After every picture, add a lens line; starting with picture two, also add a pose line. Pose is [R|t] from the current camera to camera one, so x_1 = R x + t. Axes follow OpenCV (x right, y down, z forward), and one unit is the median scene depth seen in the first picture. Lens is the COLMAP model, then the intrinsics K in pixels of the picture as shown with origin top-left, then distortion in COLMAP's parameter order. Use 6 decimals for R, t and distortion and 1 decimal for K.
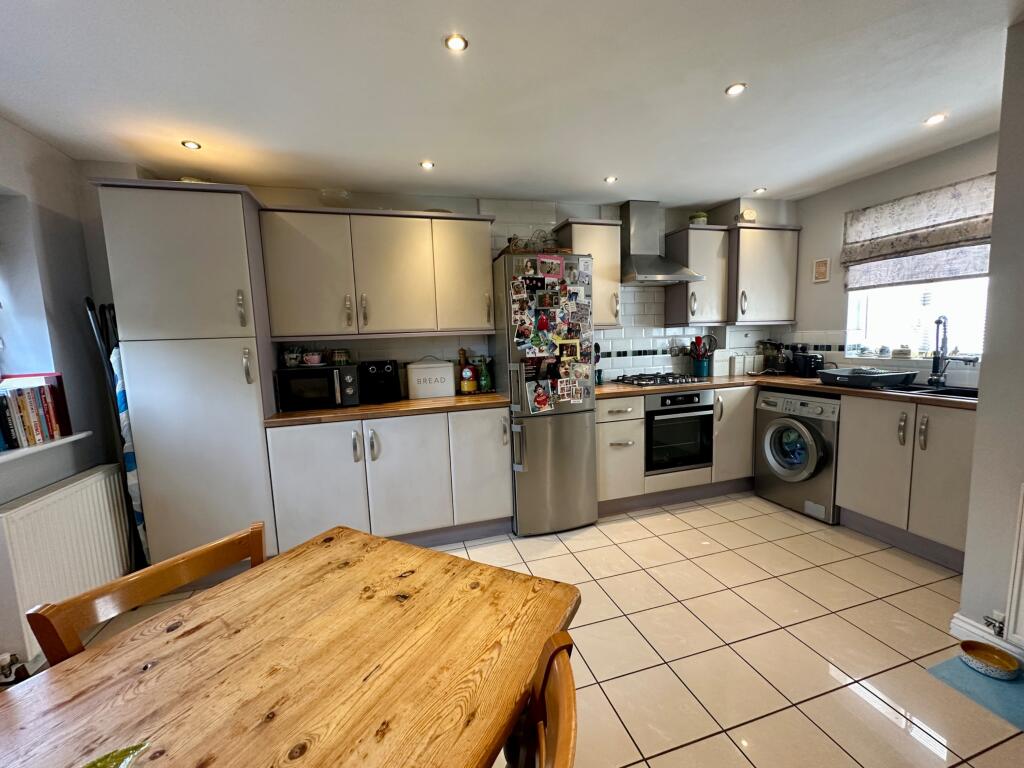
lens RADIAL K [[409.4, 0, 511.7], [0, 409.4, 382.2], [0, 0, 1]] dist [-0.006160, 0.000576]
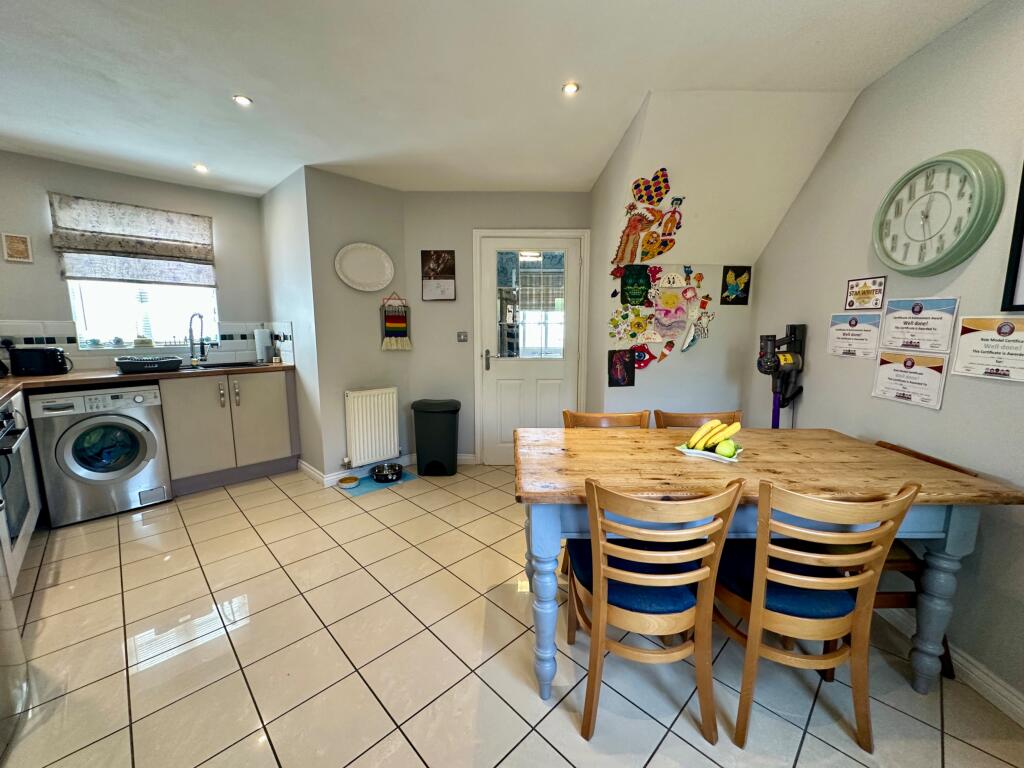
lens RADIAL K [[409.4, 0, 513.3], [0, 409.4, 381.5], [0, 0, 1]] dist [-0.006160, 0.000576]
pose [[-0.474548, -0.085295, 0.876087, -0.548680], [0.109018, 0.981936, 0.154652, -0.027235], [-0.873452, 0.168899, -0.456677, 0.625750]]
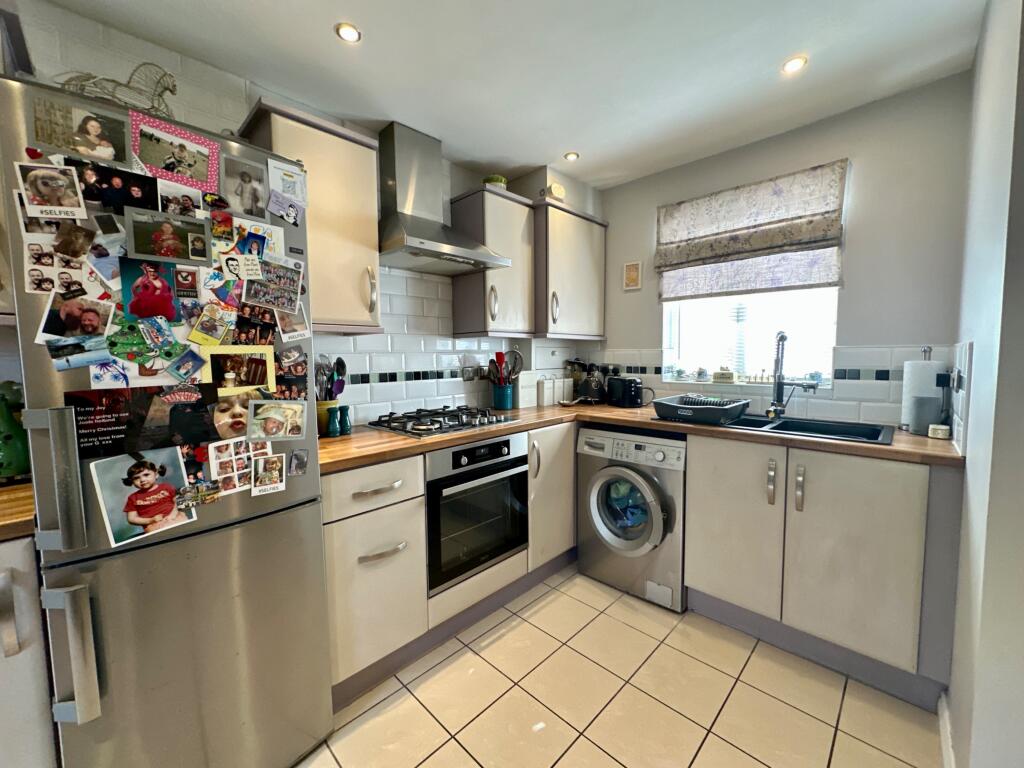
lens RADIAL K [[409.4, 0, 512.1], [0, 409.4, 383.2], [0, 0, 1]] dist [-0.006160, 0.000576]
pose [[0.872746, -0.007630, 0.488116, 0.166306], [0.031277, 0.998697, -0.040312, -0.037581], [-0.487172, 0.050449, 0.871847, 0.475459]]
